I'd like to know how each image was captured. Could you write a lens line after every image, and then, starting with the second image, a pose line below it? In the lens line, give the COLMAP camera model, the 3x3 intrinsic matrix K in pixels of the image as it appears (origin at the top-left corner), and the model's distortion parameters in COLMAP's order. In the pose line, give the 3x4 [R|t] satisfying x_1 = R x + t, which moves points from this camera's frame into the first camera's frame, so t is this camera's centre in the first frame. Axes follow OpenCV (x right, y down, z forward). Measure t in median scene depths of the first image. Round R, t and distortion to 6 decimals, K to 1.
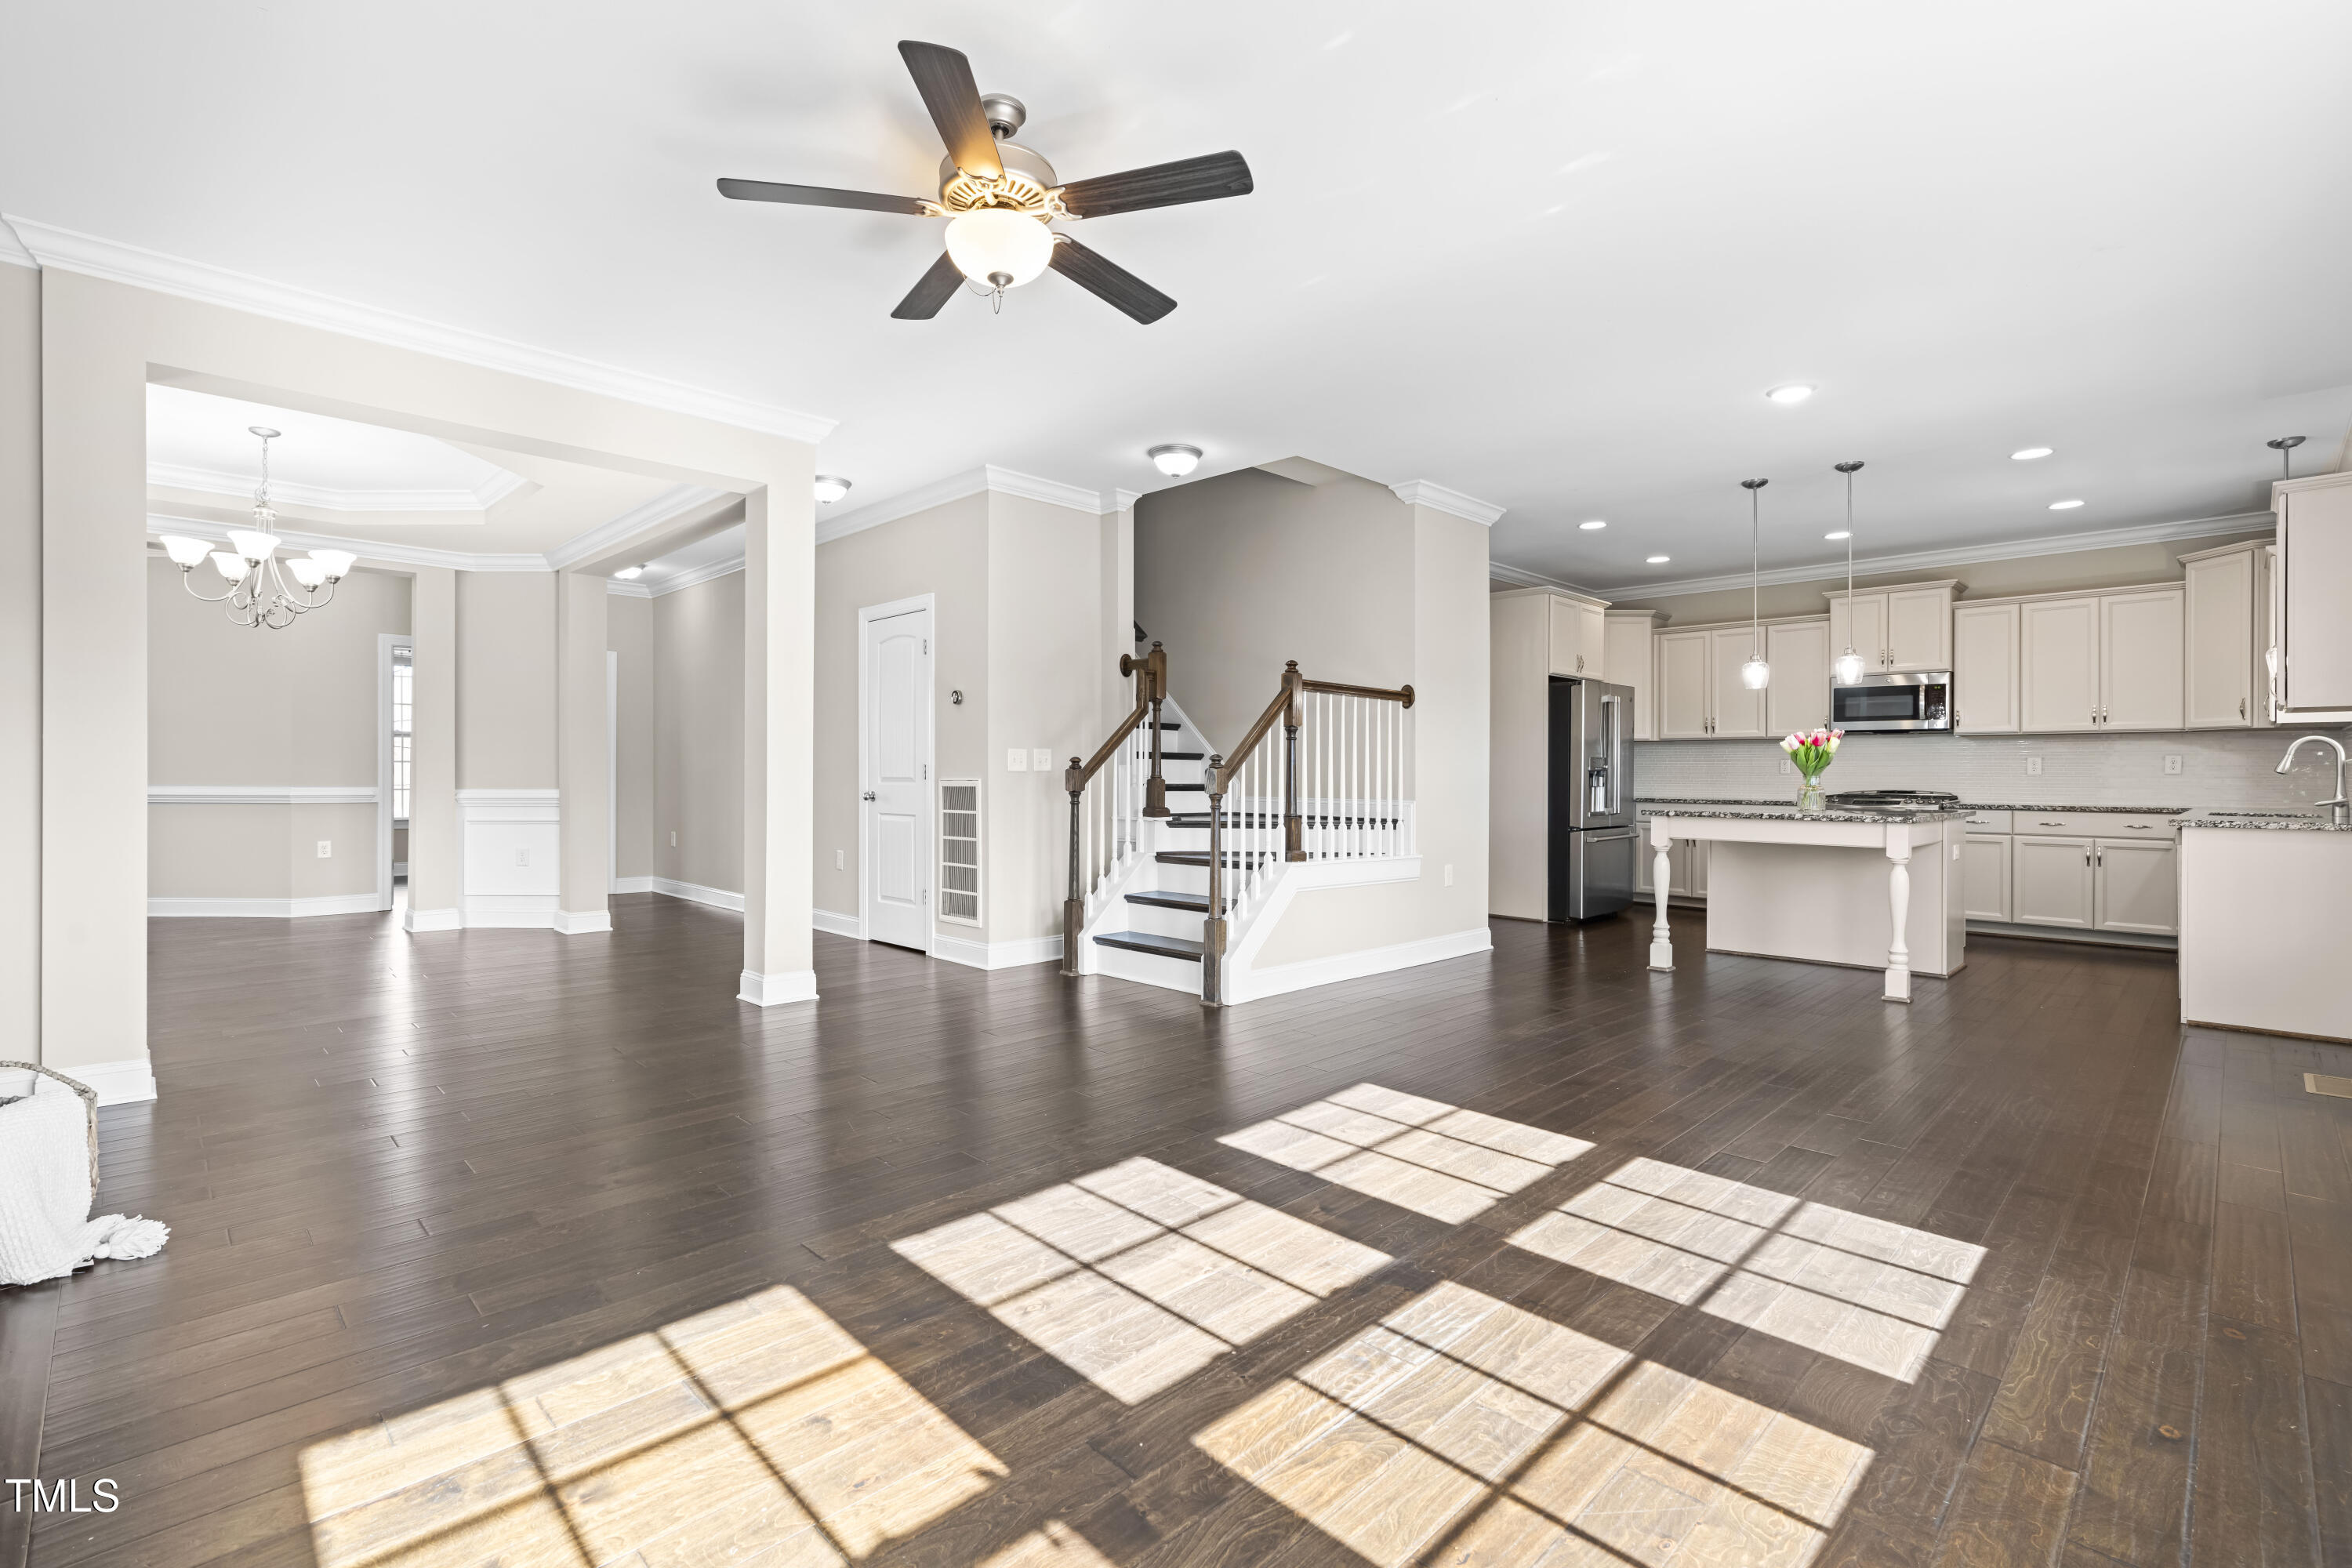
lens RADIAL K [[1060.2, 0, 1179.7], [0, 1060.2, 780.8], [0, 0, 1]] dist [-0.008160, 0.000250]
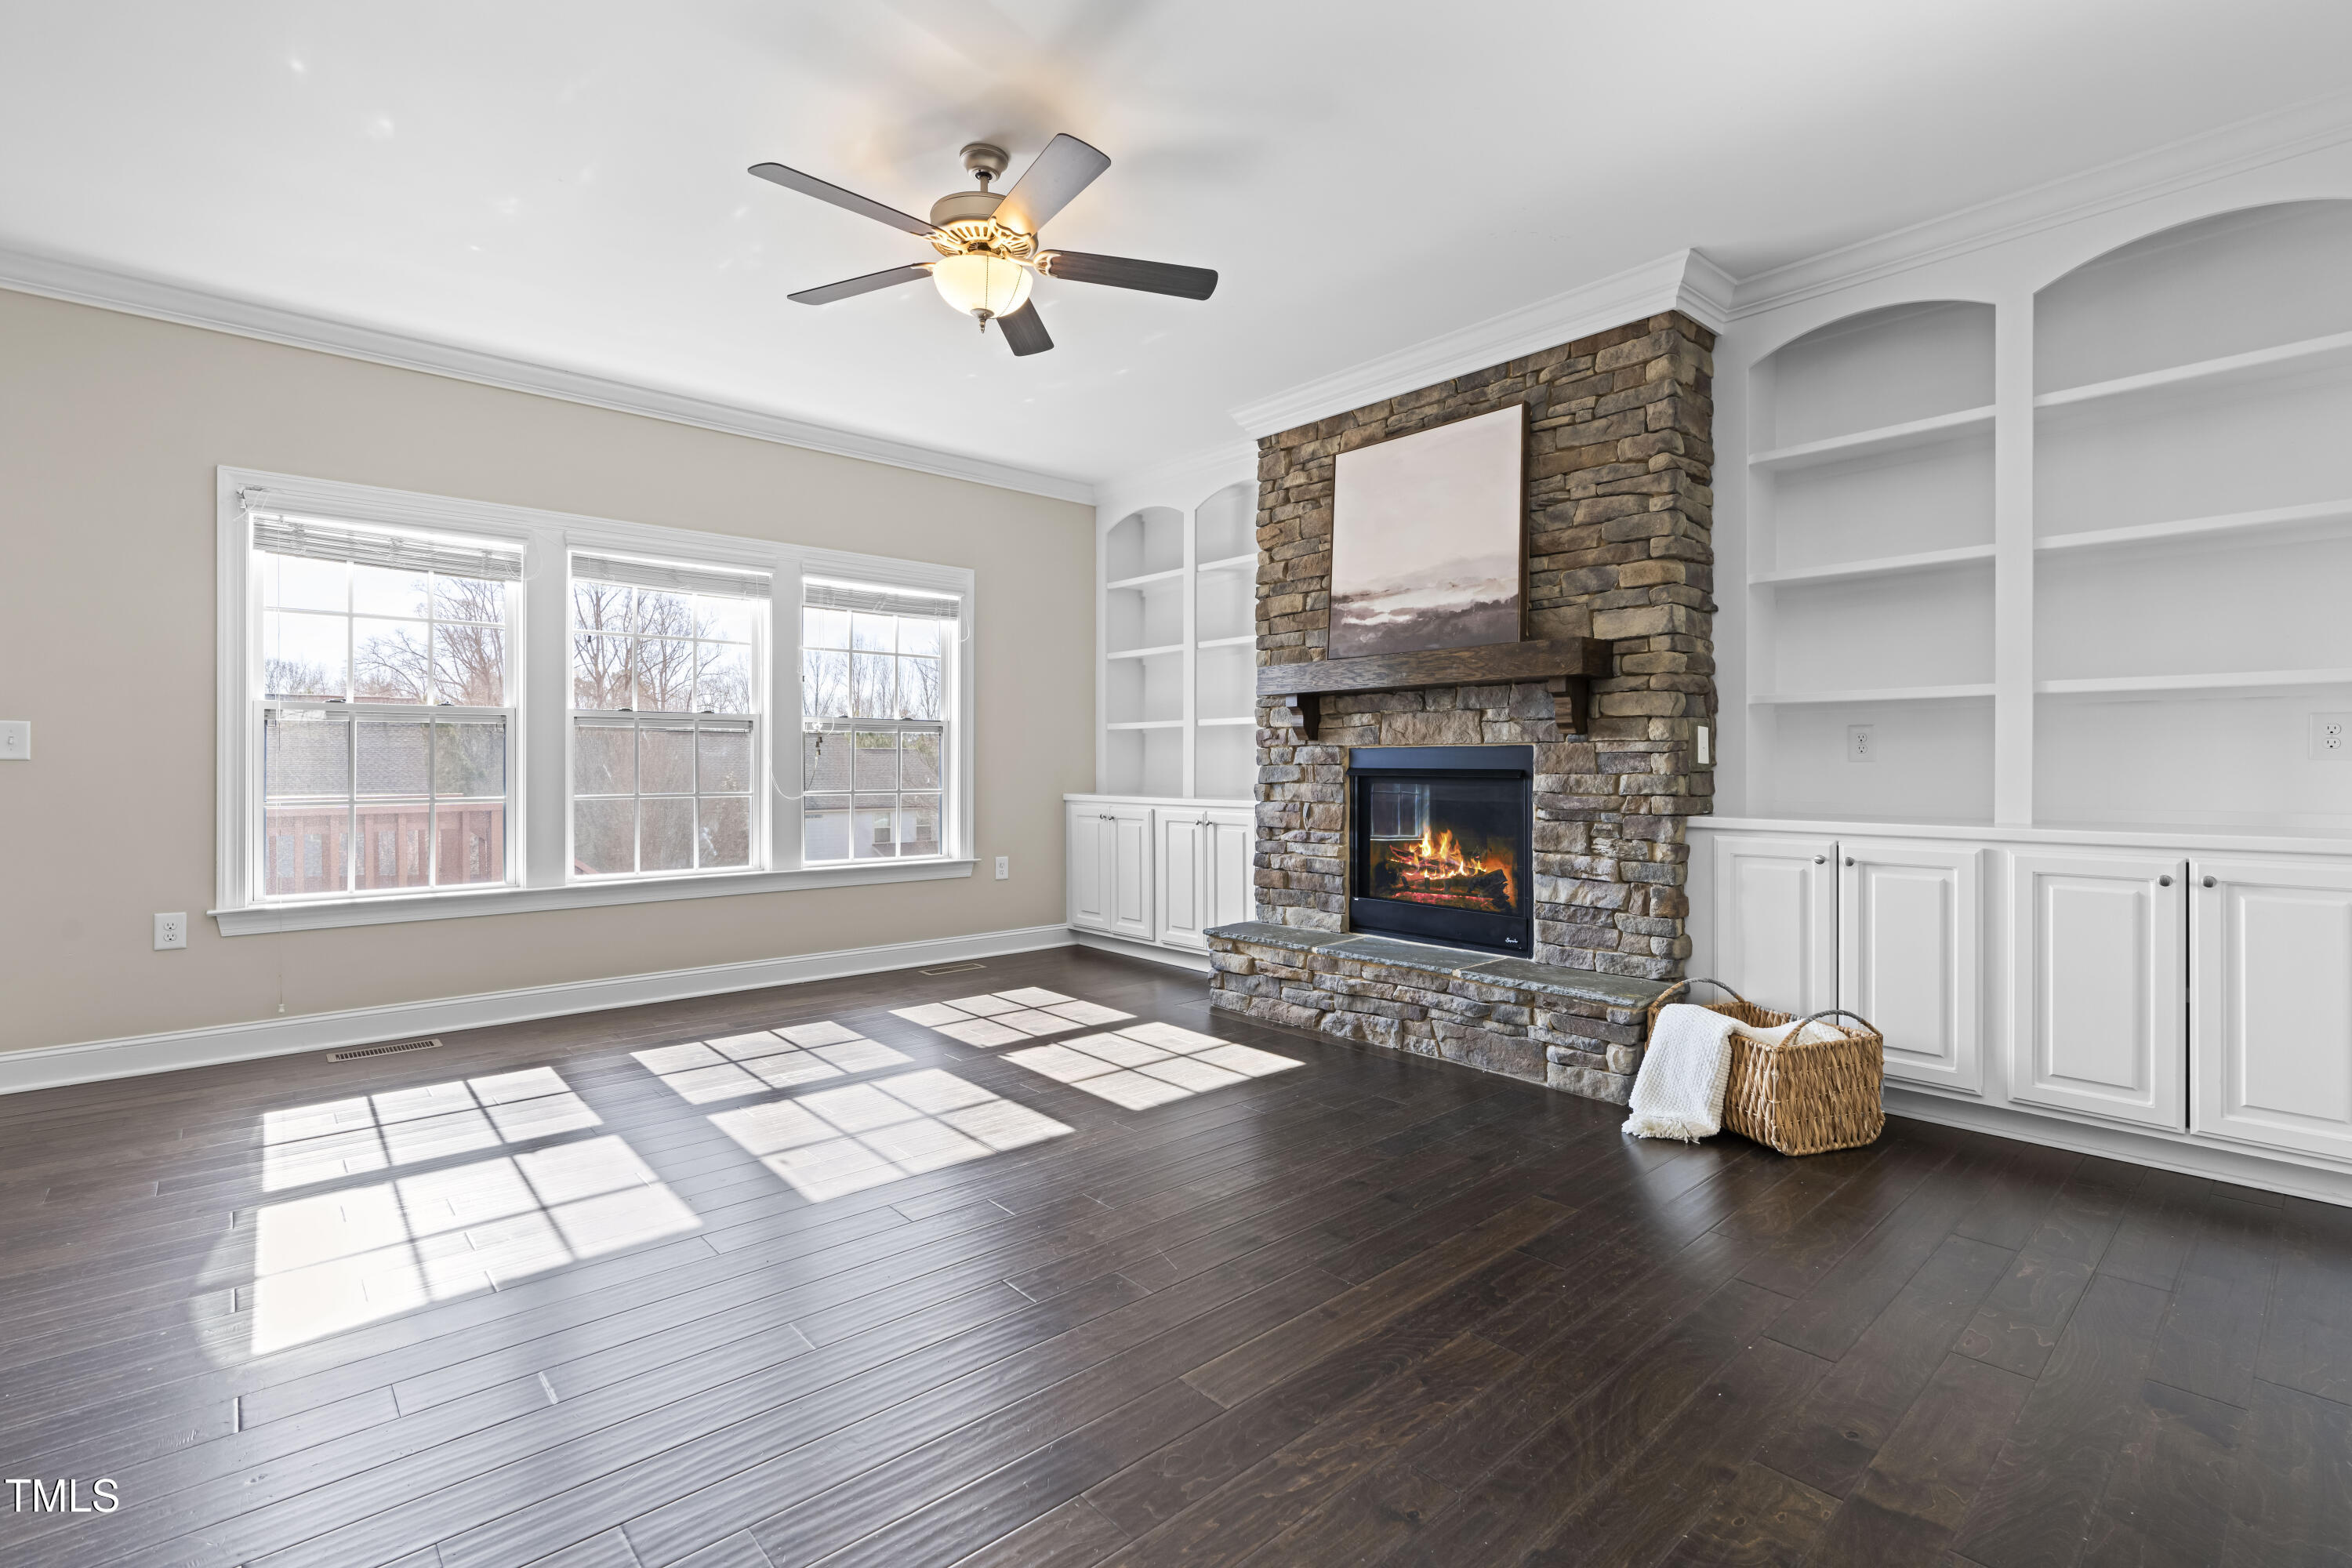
lens RADIAL K [[1077.3, 0, 1177.1], [0, 1077.3, 761.5], [0, 0, 1]] dist [-0.001890, 0.000100]
pose [[-0.998451, 0.001090, 0.055624, -0.453644], [0.001001, 0.999998, -0.001620, -0.007442], [-0.055625, -0.001562, -0.998451, 2.193253]]
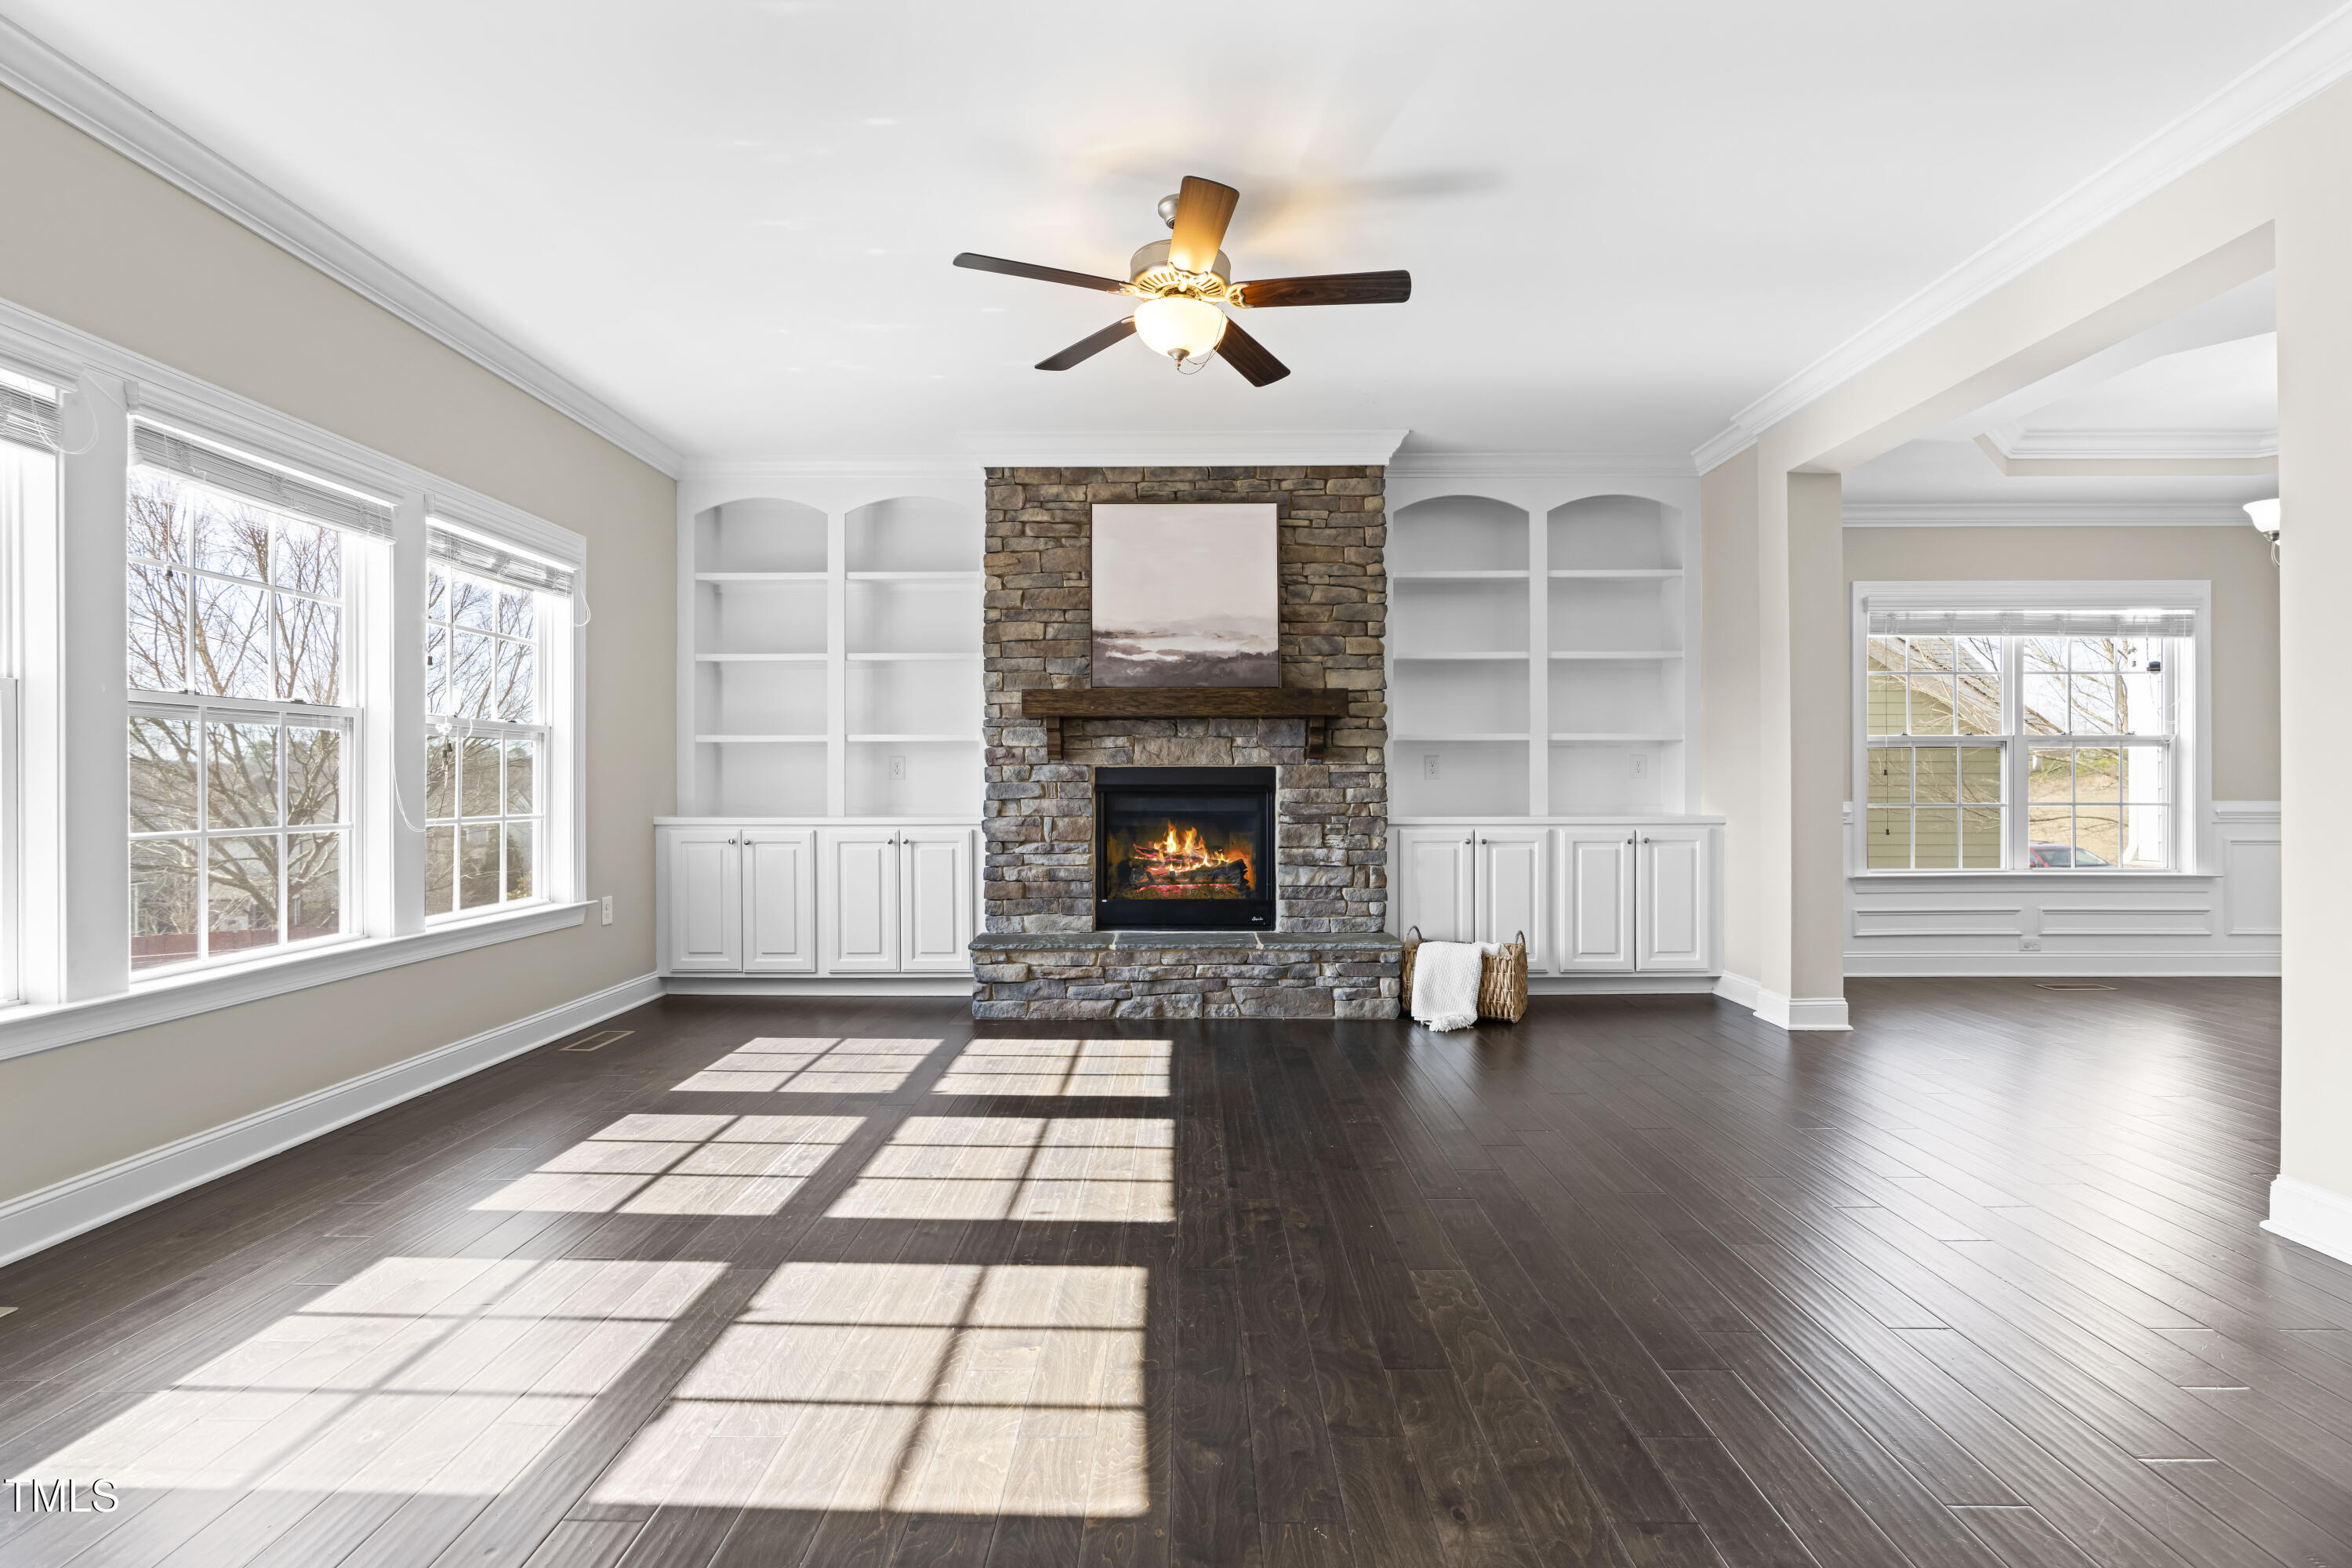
lens RADIAL K [[1060.2, 0, 1179.7], [0, 1060.2, 780.8], [0, 0, 1]] dist [-0.008160, 0.000250]
pose [[-0.713287, 0.001533, -0.700871, 0.664625], [0.001523, 0.999999, 0.000636, -0.007465], [0.700871, -0.000614, -0.713288, 1.902226]]
